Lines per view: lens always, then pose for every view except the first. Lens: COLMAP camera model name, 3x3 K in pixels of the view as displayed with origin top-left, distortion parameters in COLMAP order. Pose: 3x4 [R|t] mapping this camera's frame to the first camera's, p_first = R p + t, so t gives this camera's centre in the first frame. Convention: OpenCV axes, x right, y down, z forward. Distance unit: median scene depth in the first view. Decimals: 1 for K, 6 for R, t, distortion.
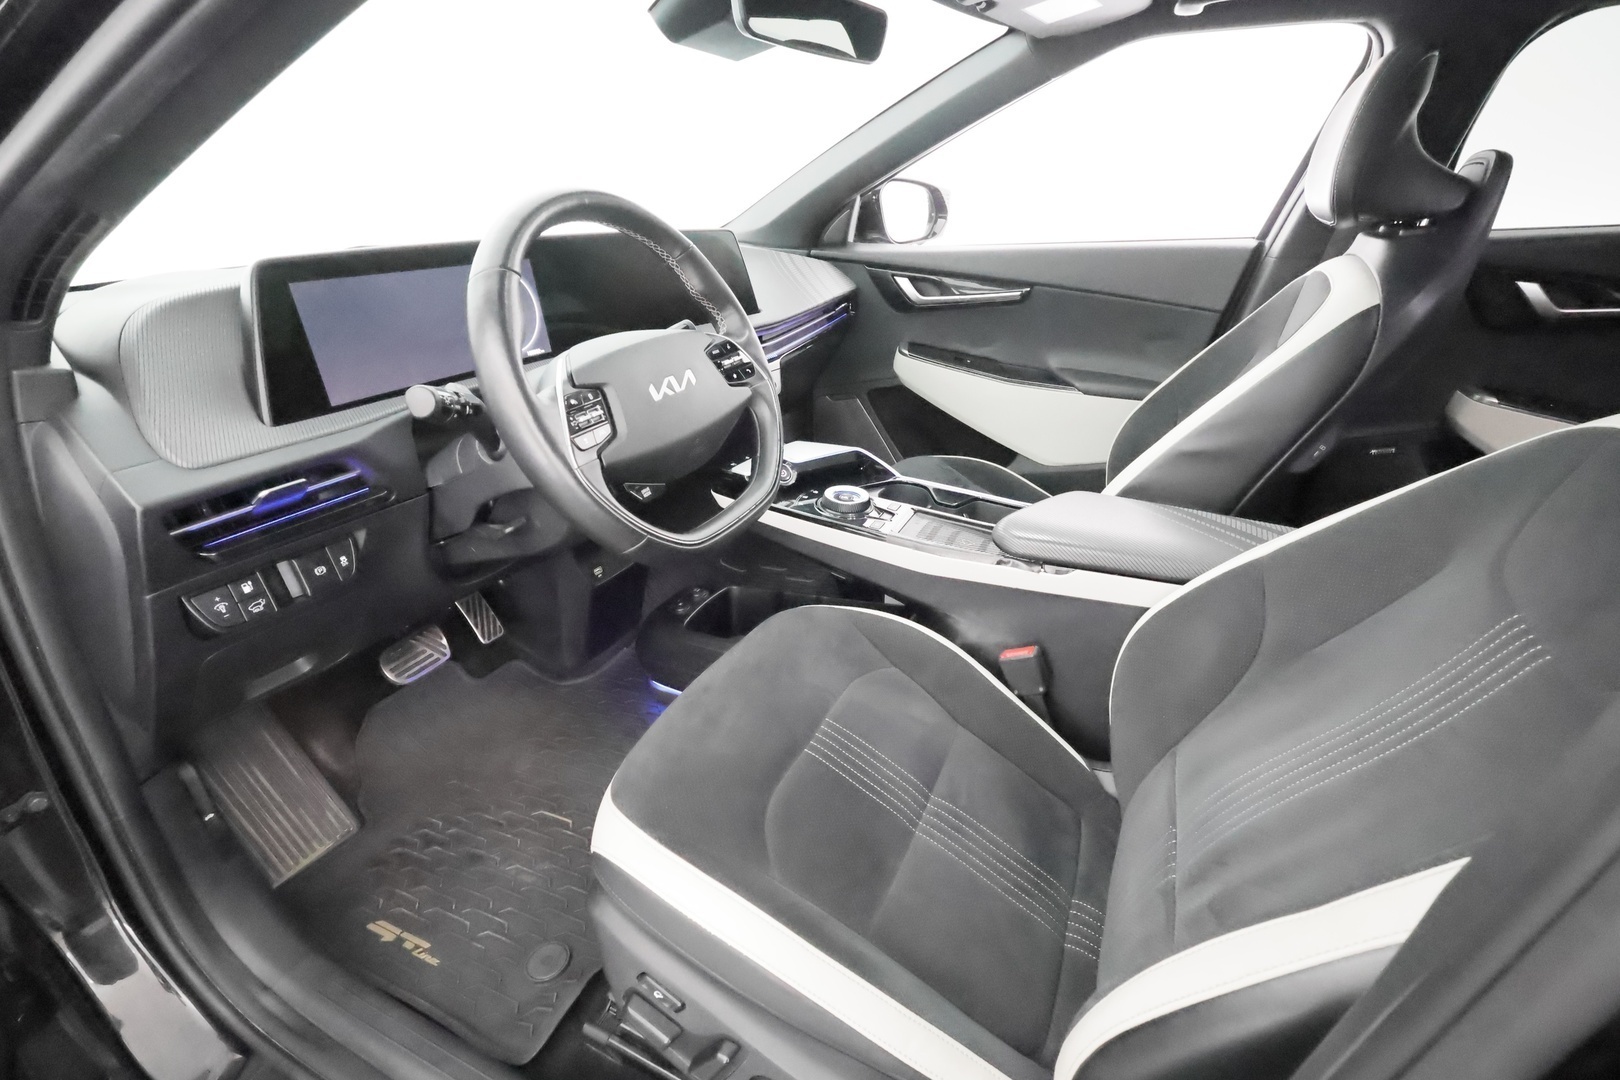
lens RADIAL K [[730.6, 0, 810.0], [0, 730.6, 540.0], [0, 0, 1]] dist [-0.000109, -0.000062]
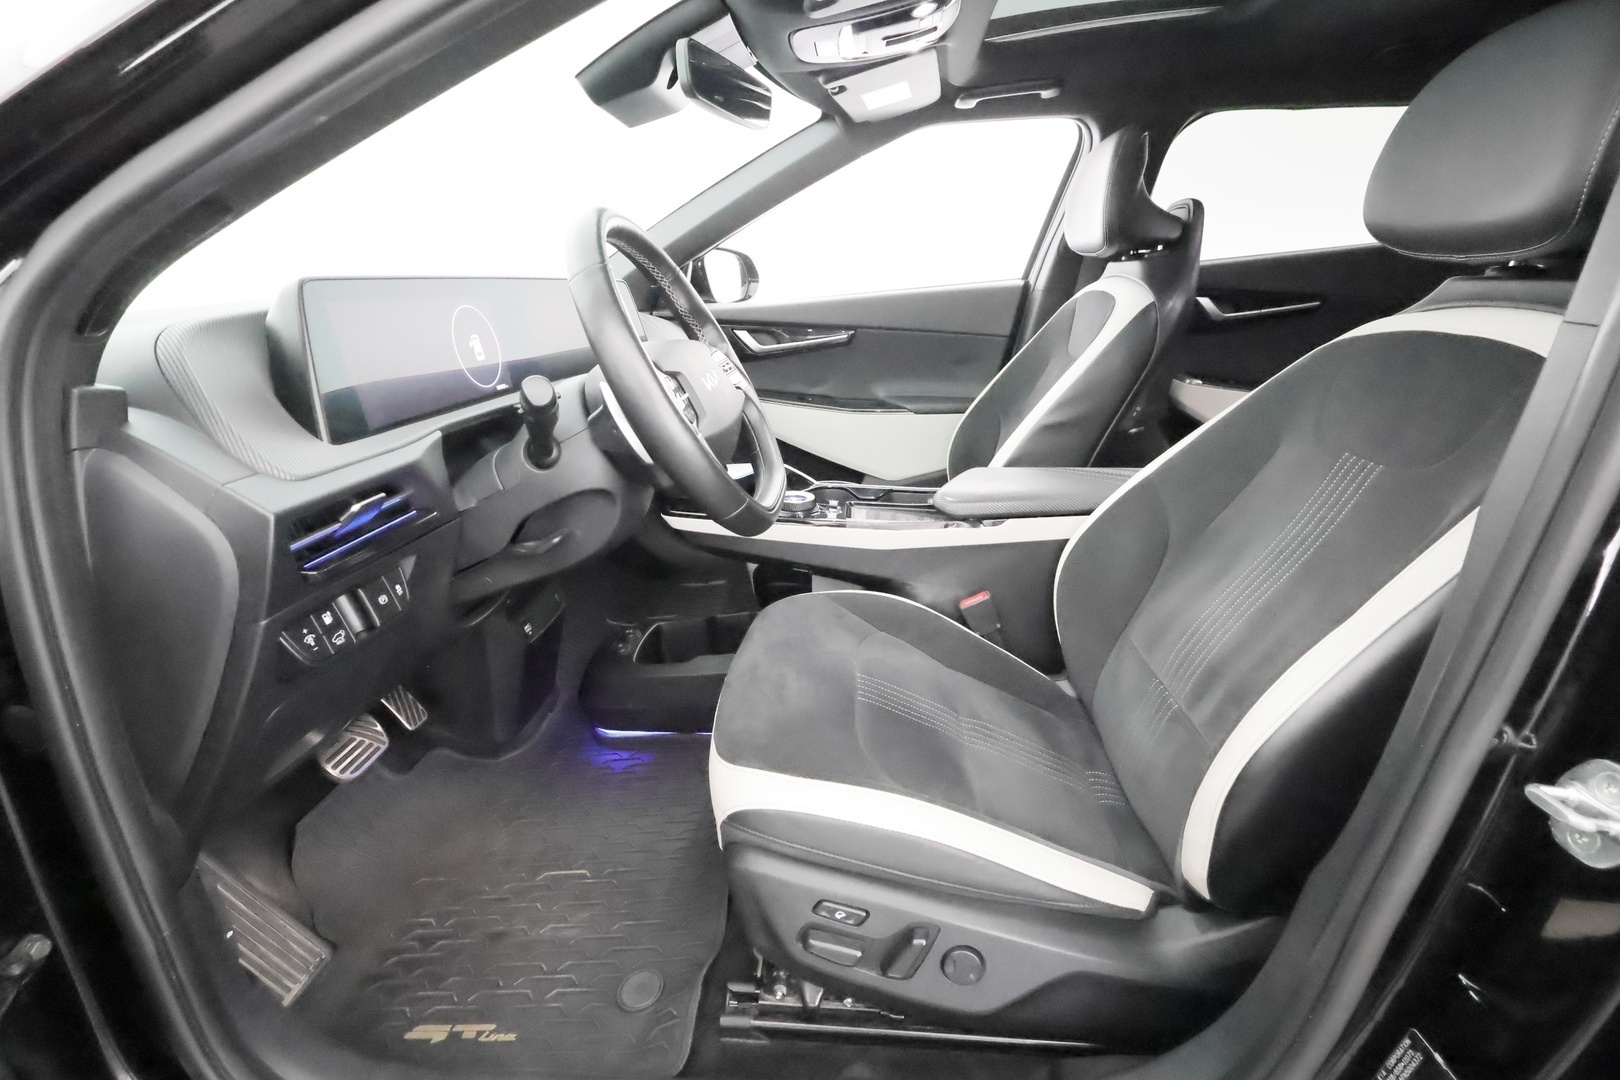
lens RADIAL K [[736.2, 0, 810.0], [0, 736.2, 540.0], [0, 0, 1]] dist [-0.003785, 0.000509]
pose [[0.932566, -0.150387, 0.328182, -0.335014], [0.187487, 0.978642, -0.084307, 0.109009], [-0.308494, 0.140152, 0.940845, -0.047589]]
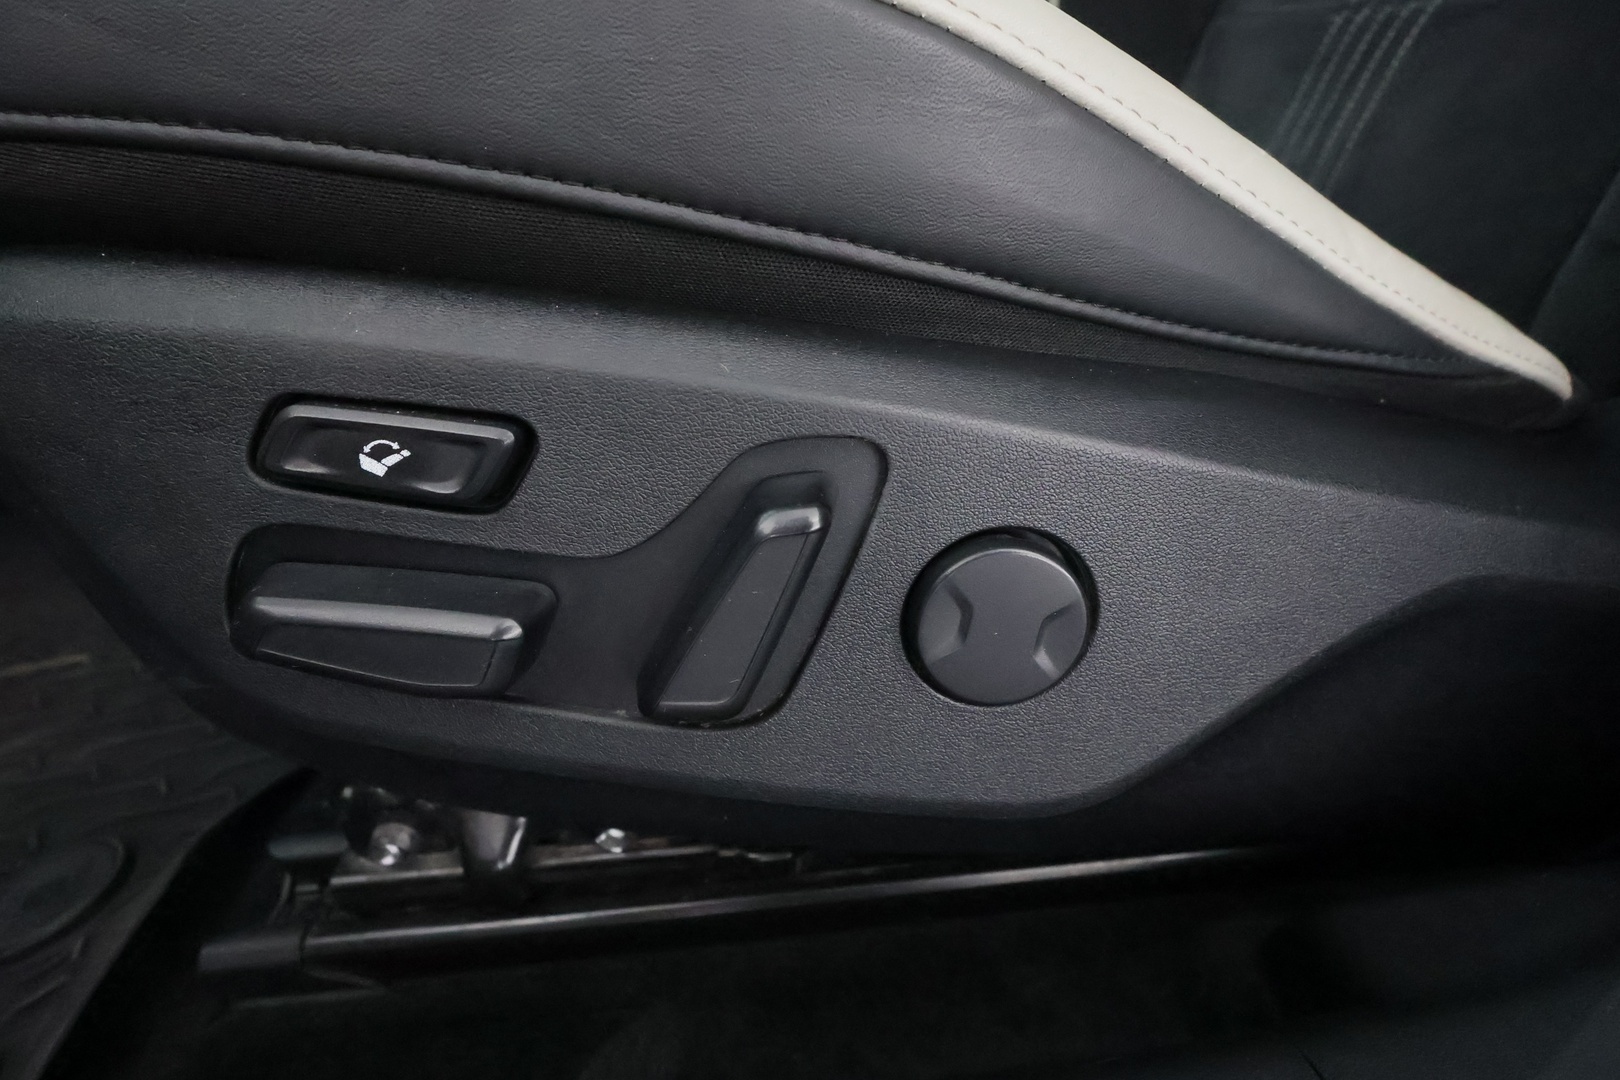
lens RADIAL K [[736.2, 0, 810.0], [0, 736.2, 540.0], [0, 0, 1]] dist [-0.003785, 0.000509]
pose [[0.866304, -0.312121, 0.389997, -0.123374], [0.283773, 0.950040, 0.129985, 0.421397], [-0.411084, -0.001935, 0.911595, 0.490250]]
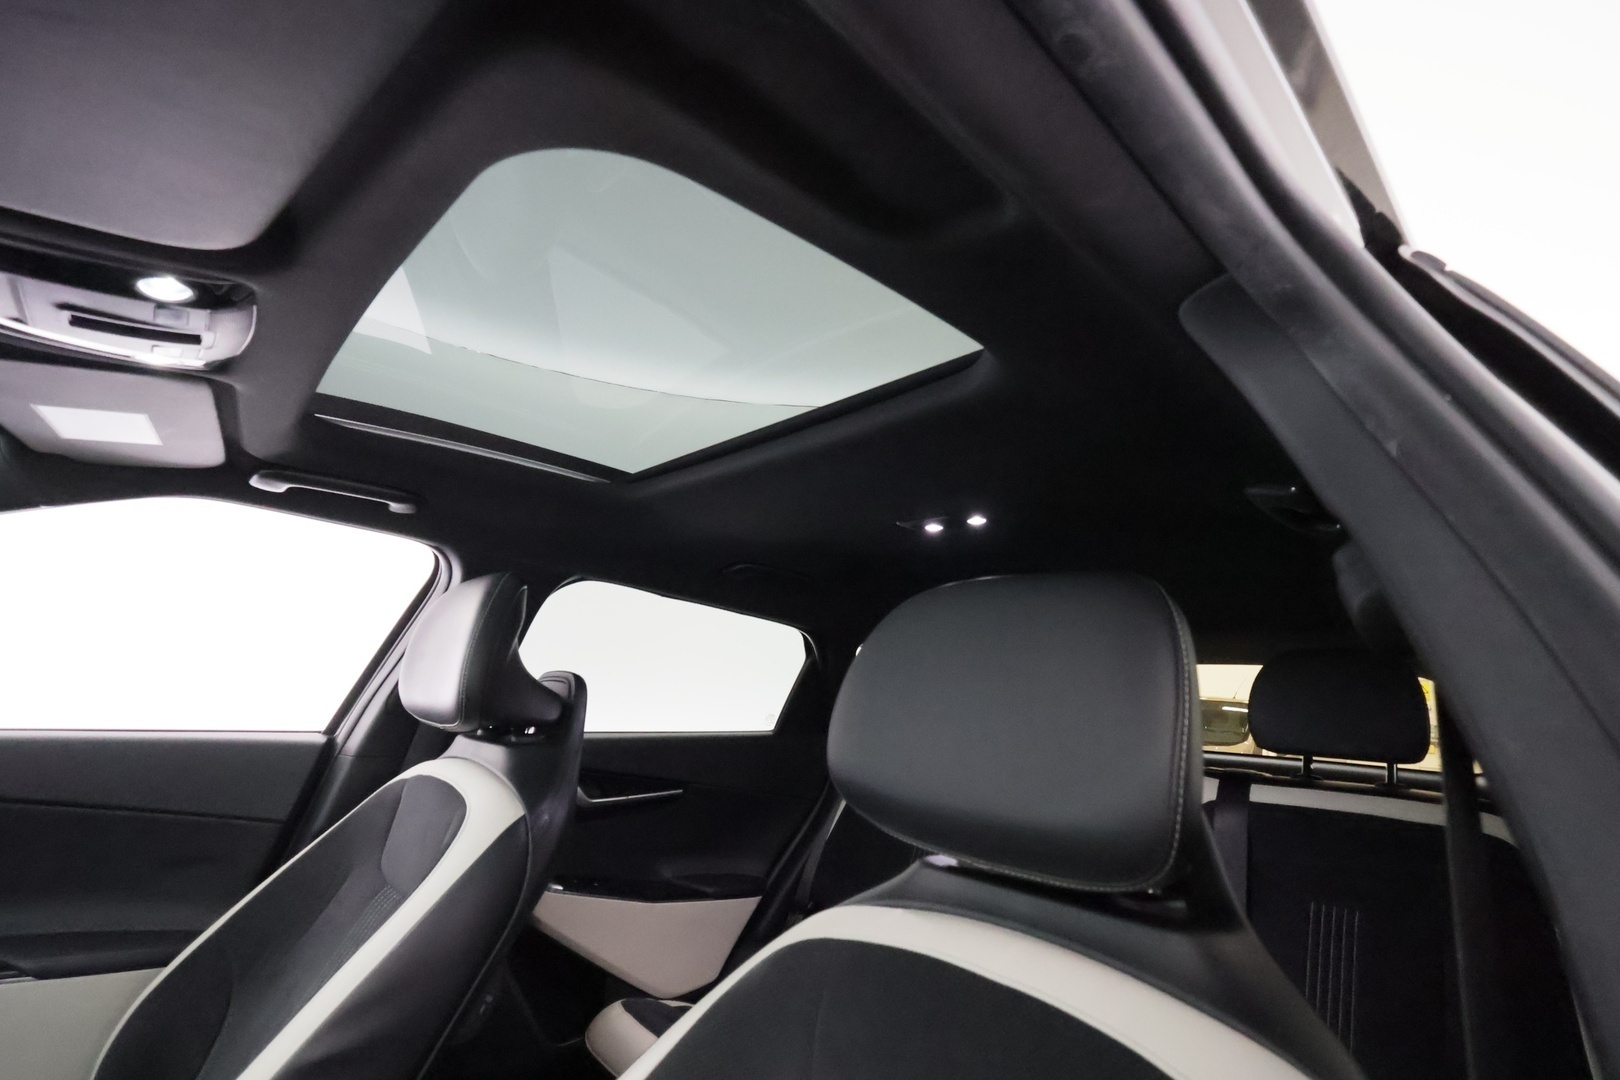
lens RADIAL K [[736.2, 0, 810.0], [0, 736.2, 540.0], [0, 0, 1]] dist [-0.003785, 0.000509]
pose [[0.378810, 0.259021, 0.888488, -0.006031], [0.316474, 0.865905, -0.387367, -0.136283], [-0.869683, 0.427922, 0.246040, 0.278662]]
